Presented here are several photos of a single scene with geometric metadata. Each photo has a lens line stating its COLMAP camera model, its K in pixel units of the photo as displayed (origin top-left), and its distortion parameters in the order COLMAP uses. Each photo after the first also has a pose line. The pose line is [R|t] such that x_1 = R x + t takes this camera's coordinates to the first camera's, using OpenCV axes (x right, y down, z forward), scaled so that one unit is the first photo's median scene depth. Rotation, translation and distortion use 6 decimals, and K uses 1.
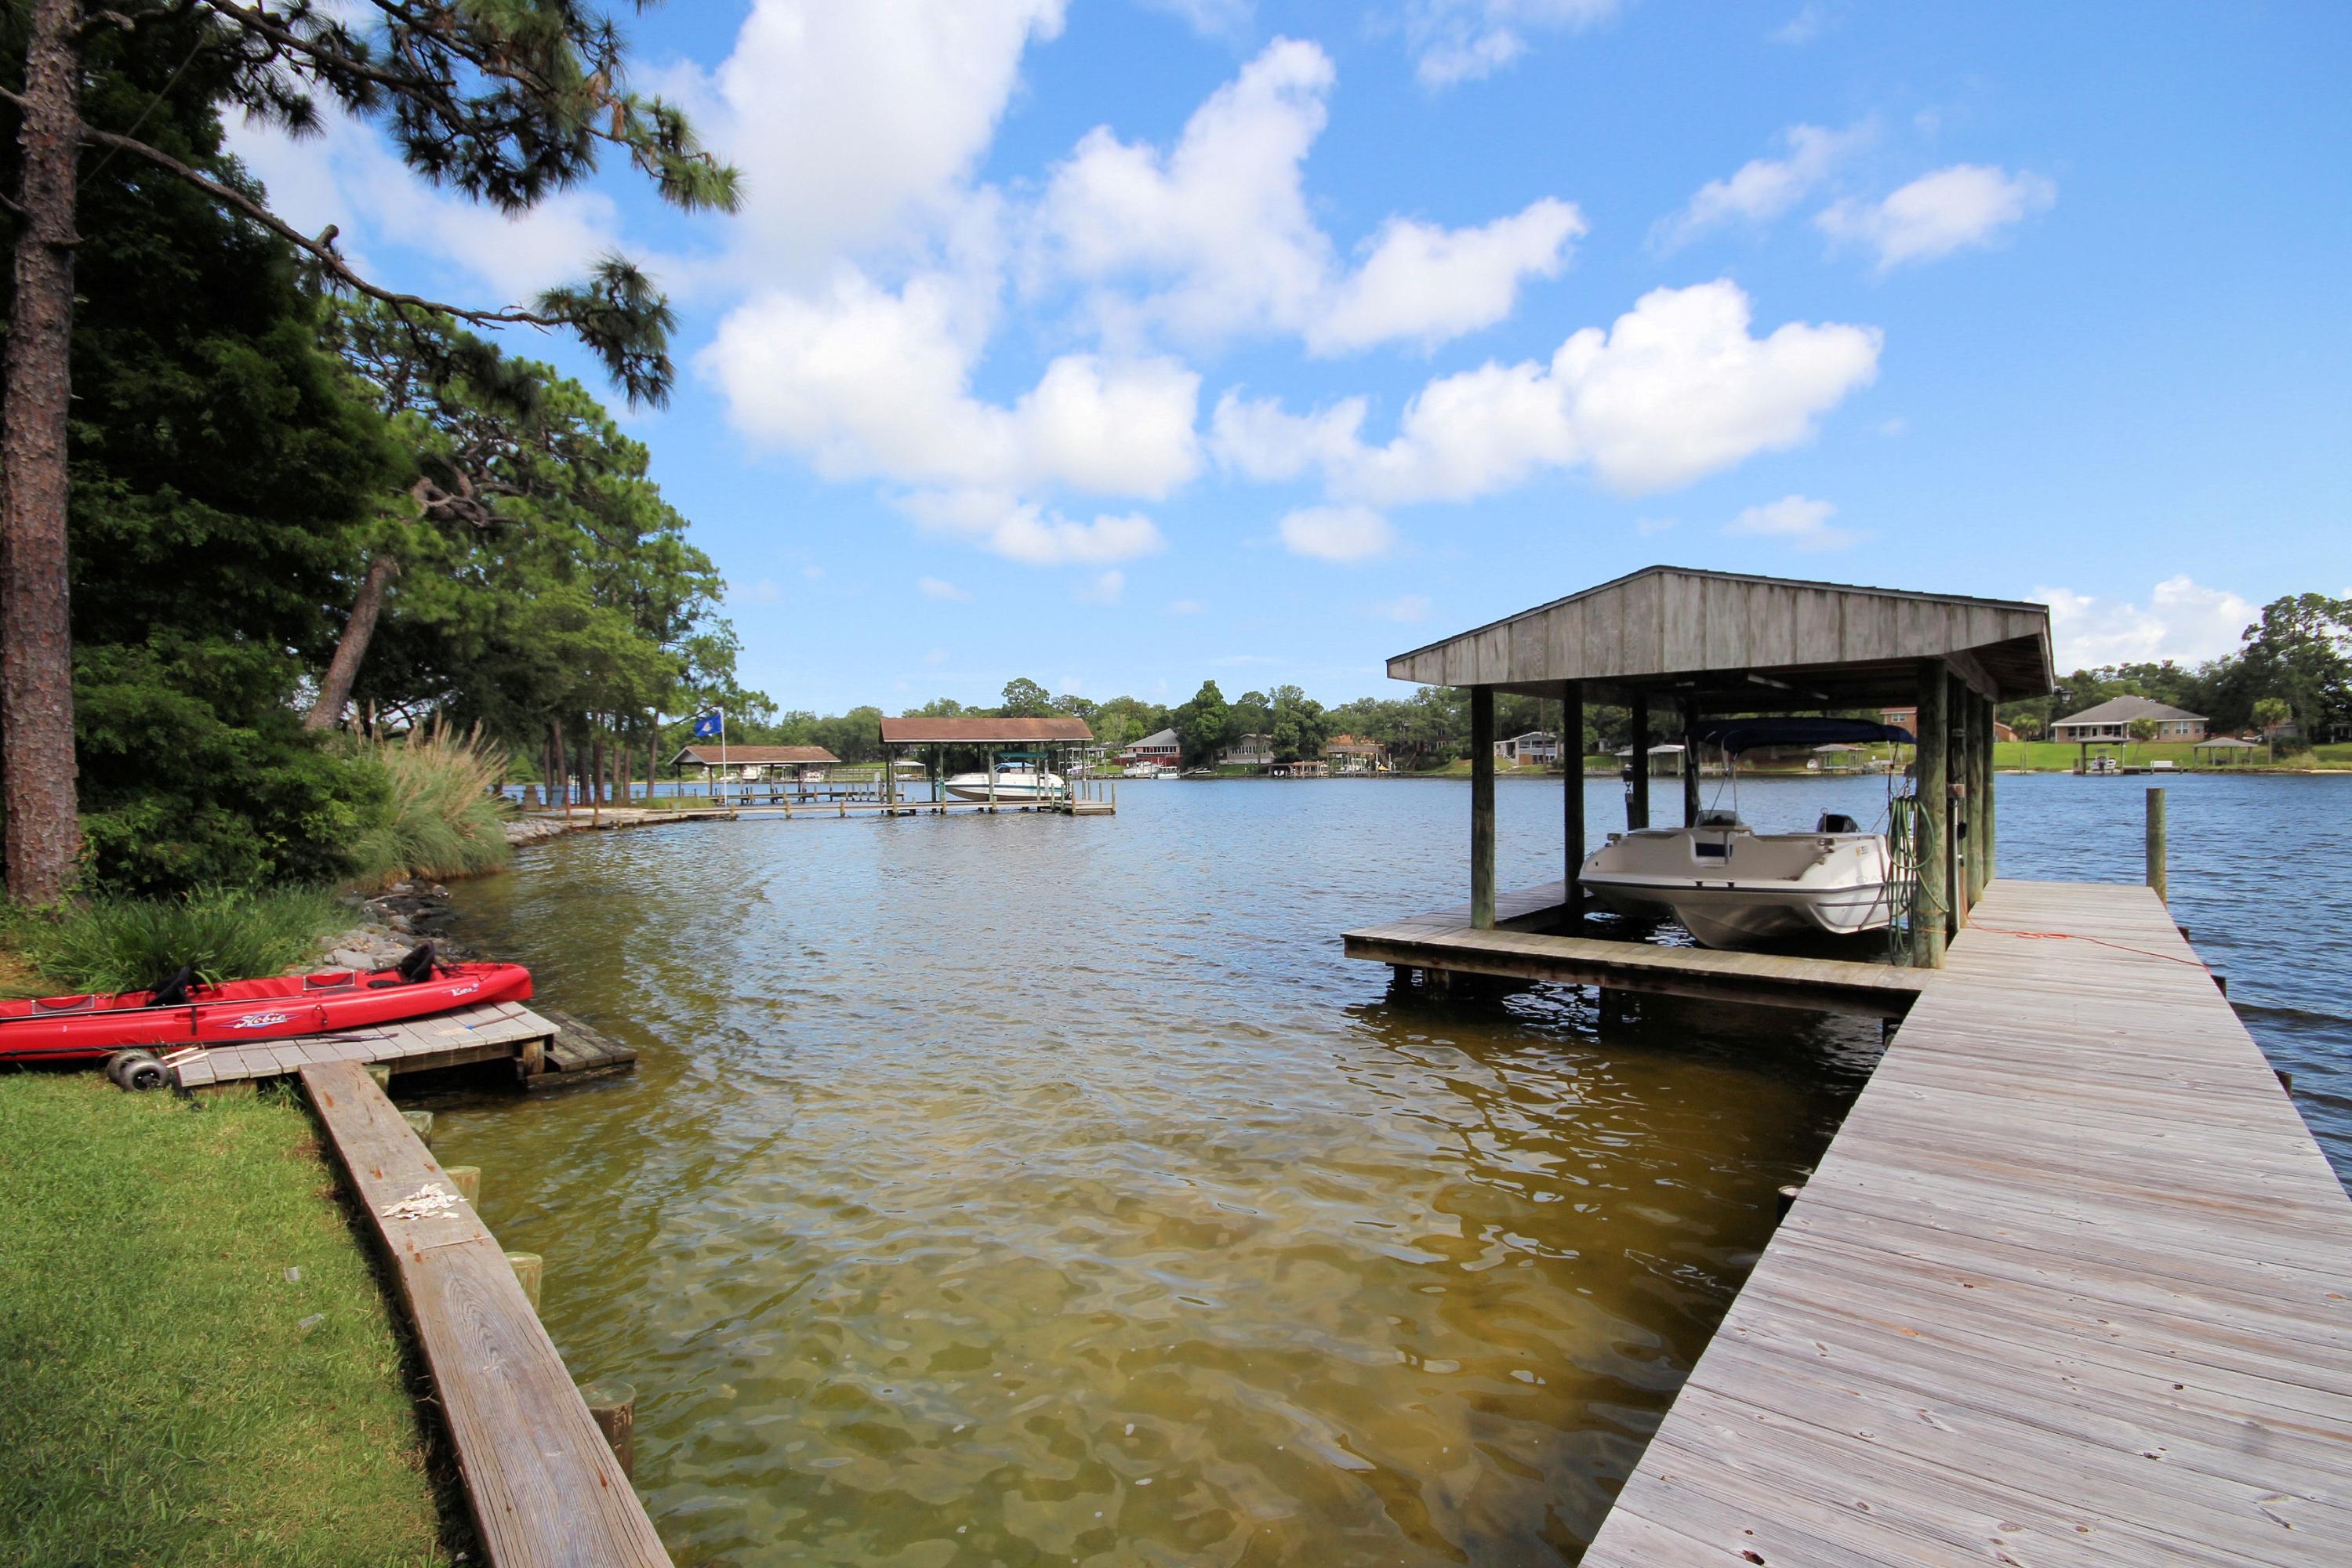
lens RADIAL K [[1088.2, 0, 1175.2], [0, 1088.2, 799.0], [0, 0, 1]] dist [0.003447, -0.008380]
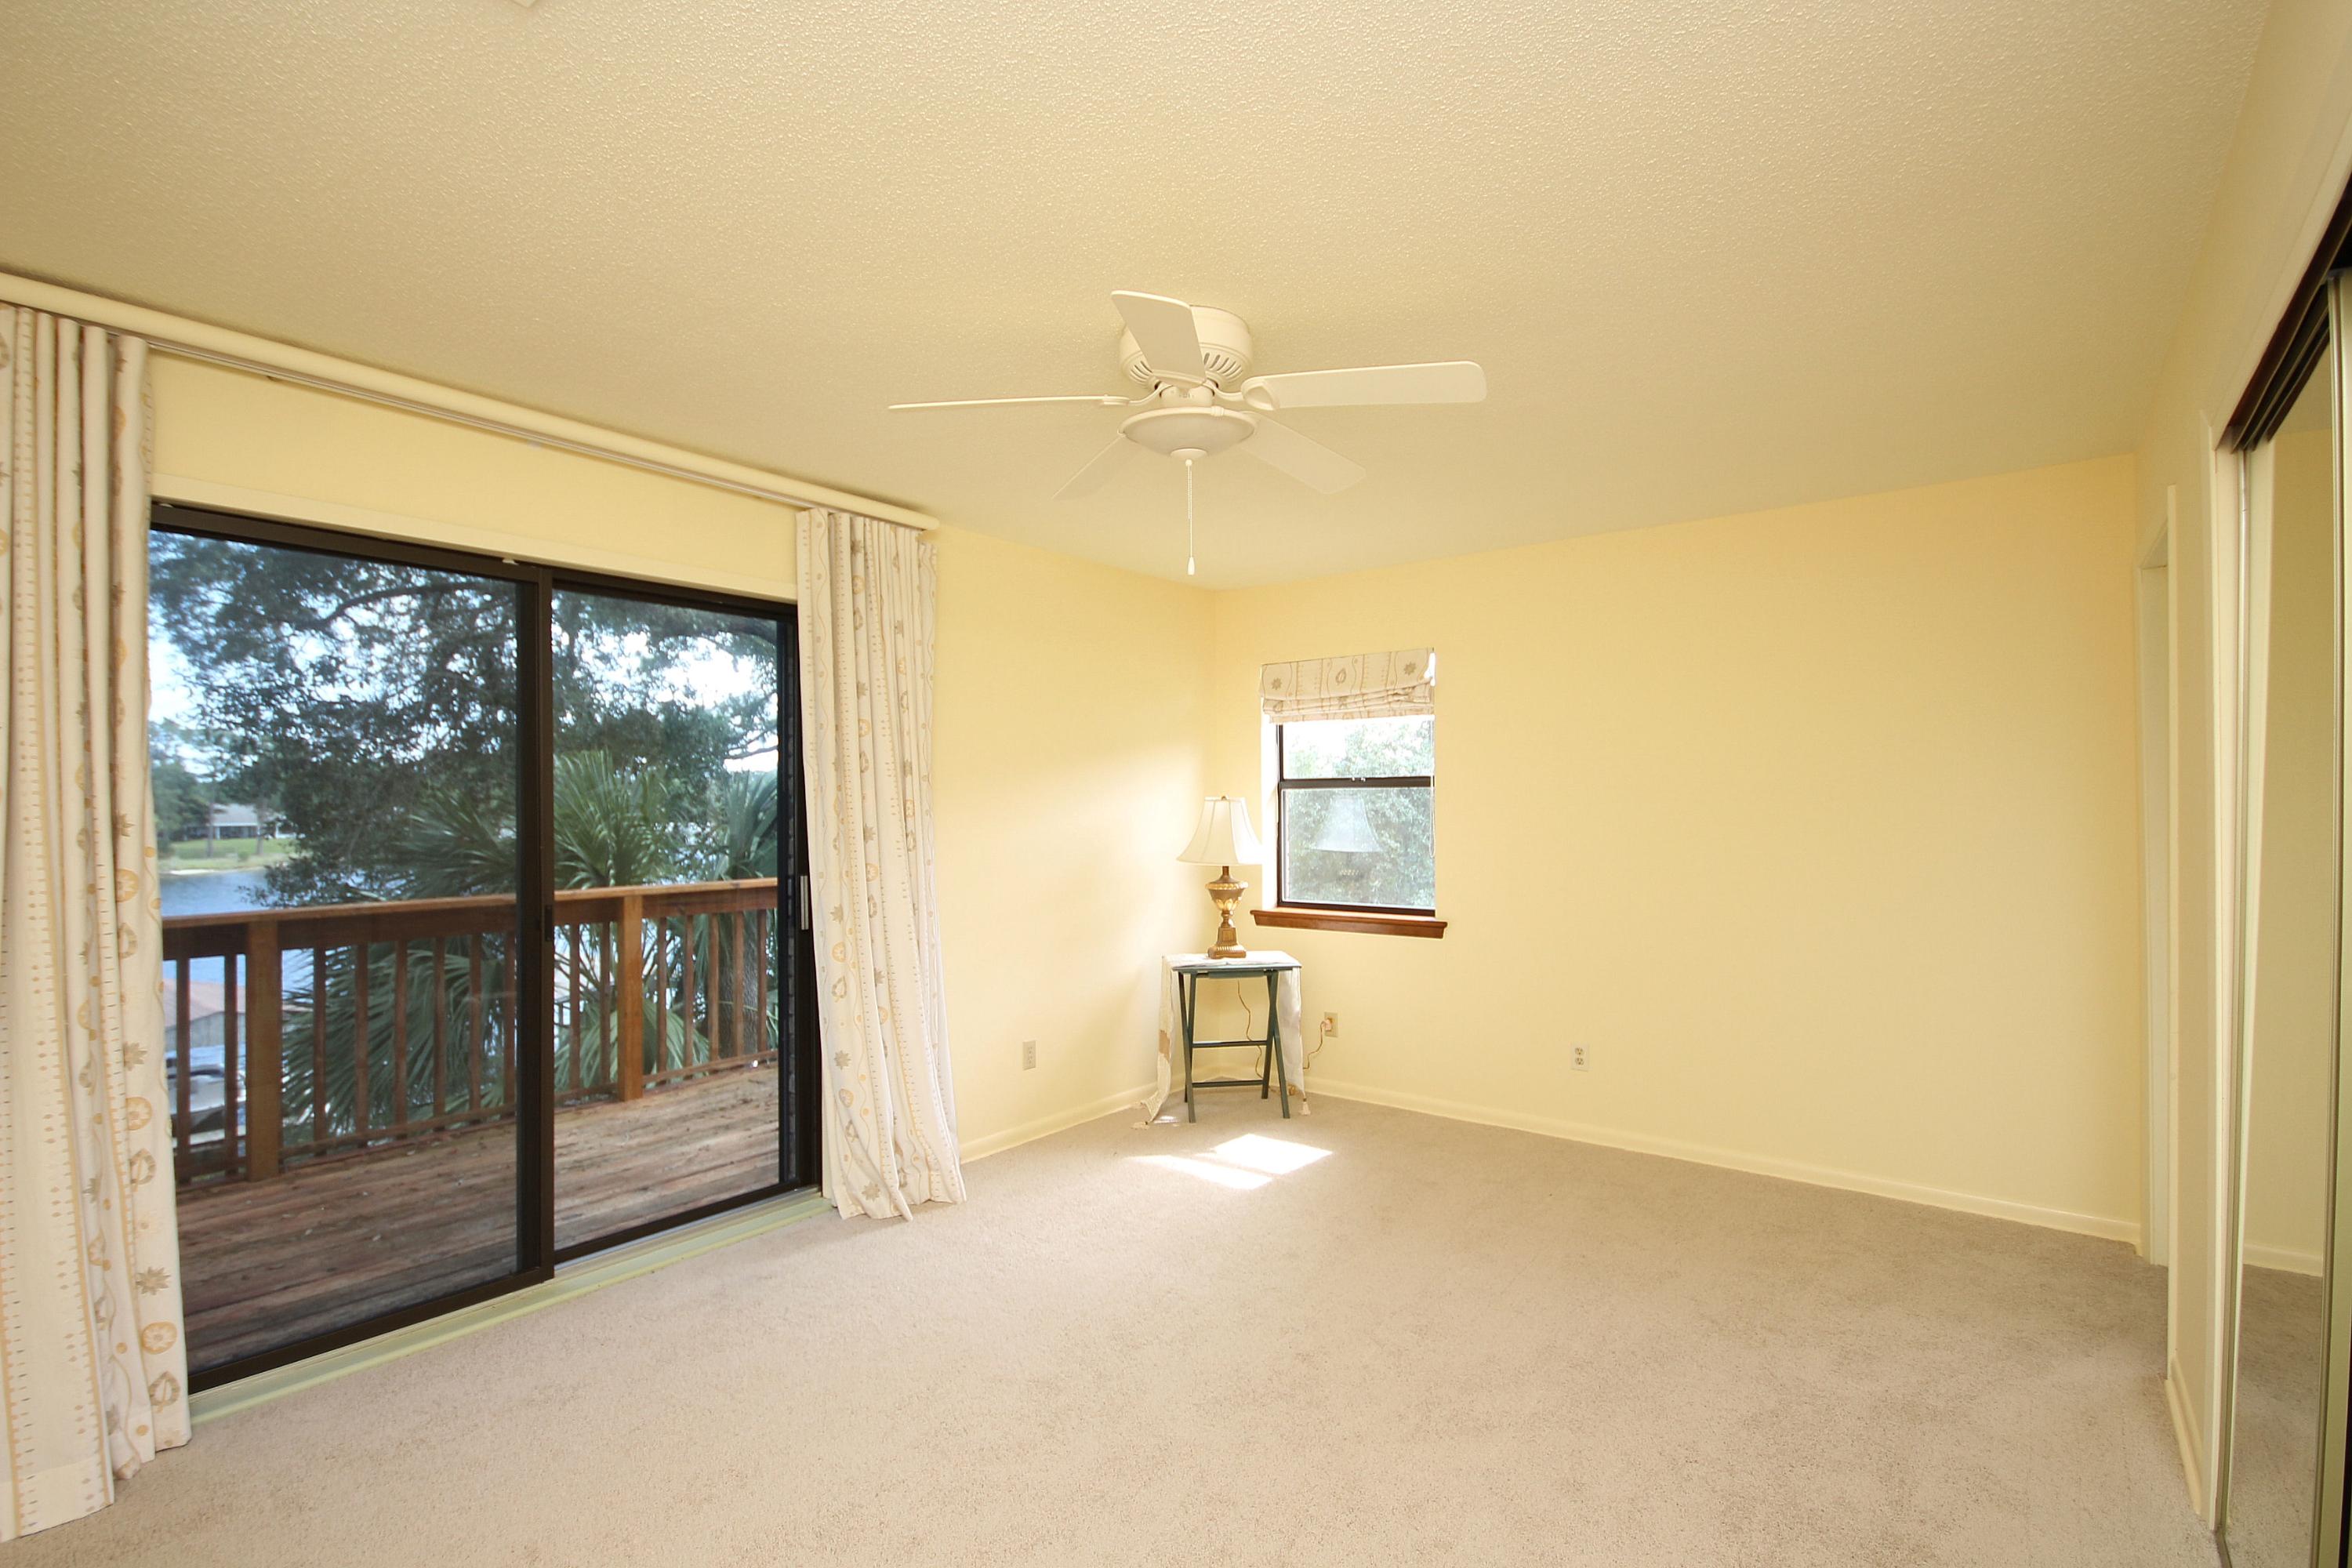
lens RADIAL K [[1084.8, 0, 1172.7], [0, 1084.8, 805.4], [0, 0, 1]] dist [0.008673, -0.011418]
pose [[-0.007871, 0.013705, 0.999875, -0.118693], [0.031852, 0.999402, -0.013448, -0.029268], [-0.999462, 0.031742, -0.008303, -0.076658]]
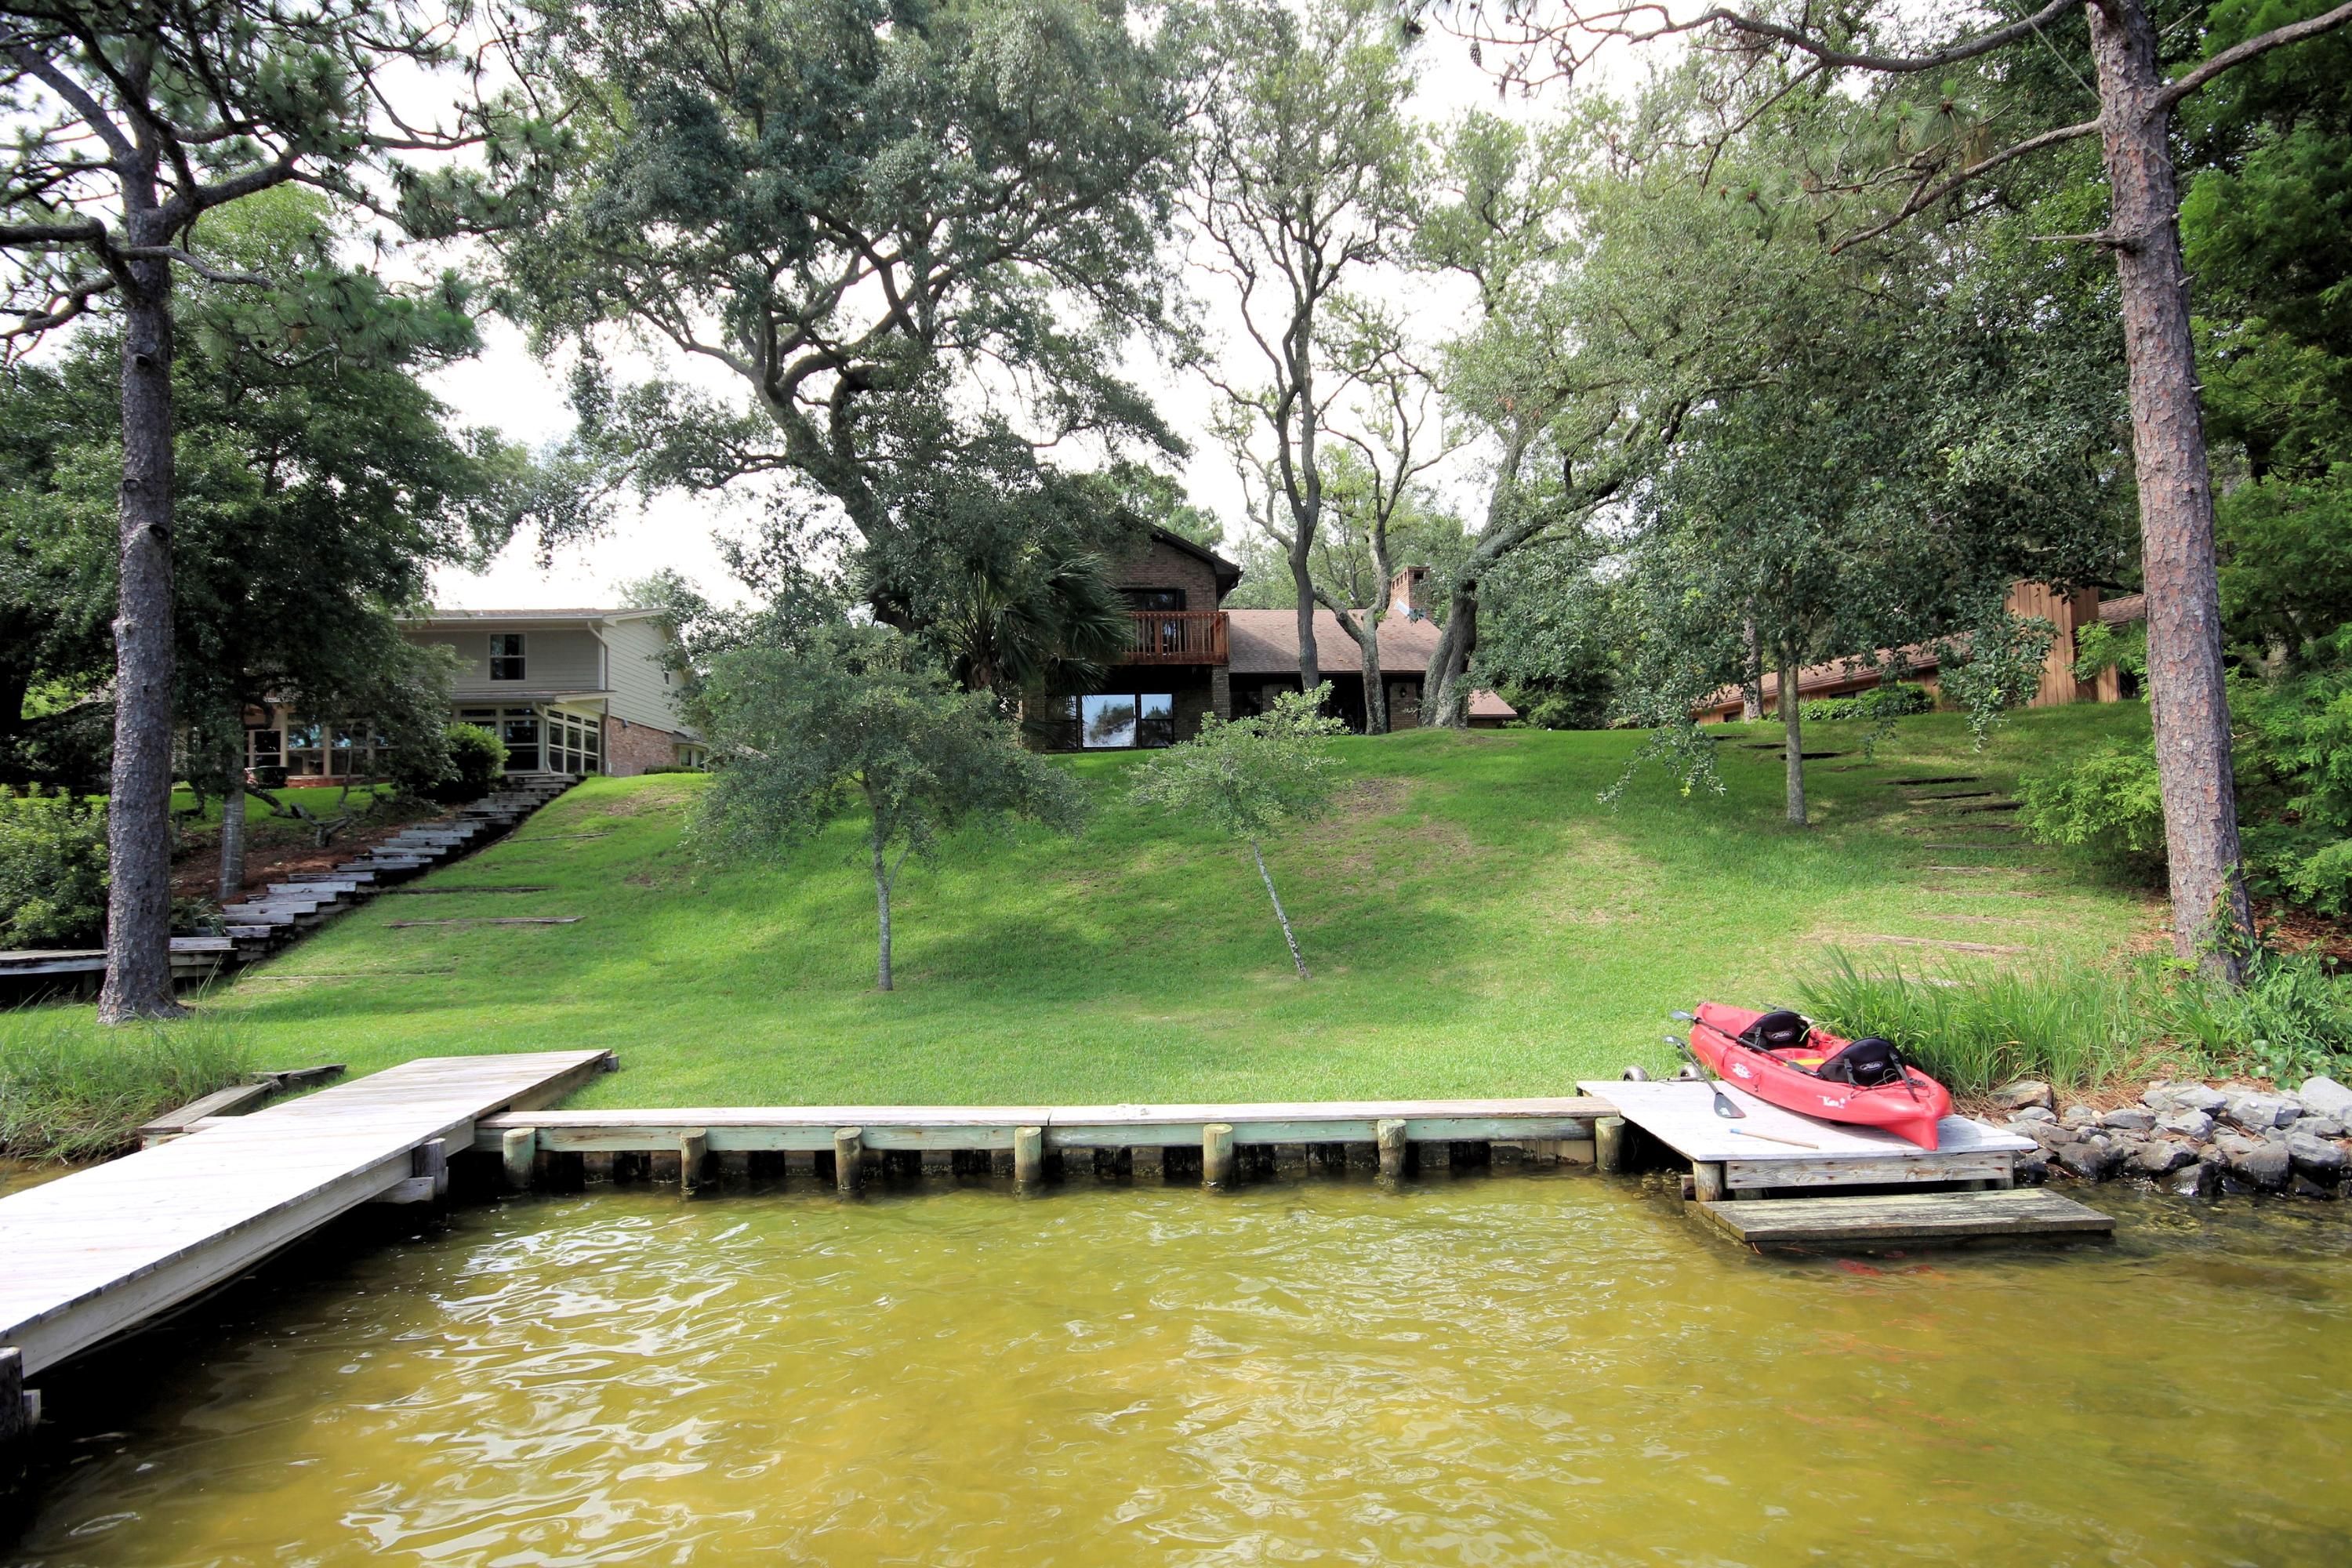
lens RADIAL K [[1222.3, 0, 1176.0], [0, 1222.3, 784.0], [0, 0, 1]] dist [0.003257, 0.000605]
pose [[-0.699733, -0.003572, -0.714396, 0.013386], [0.020321, 0.999483, -0.024902, -0.001947], [0.714115, -0.031943, -0.699299, 0.052187]]
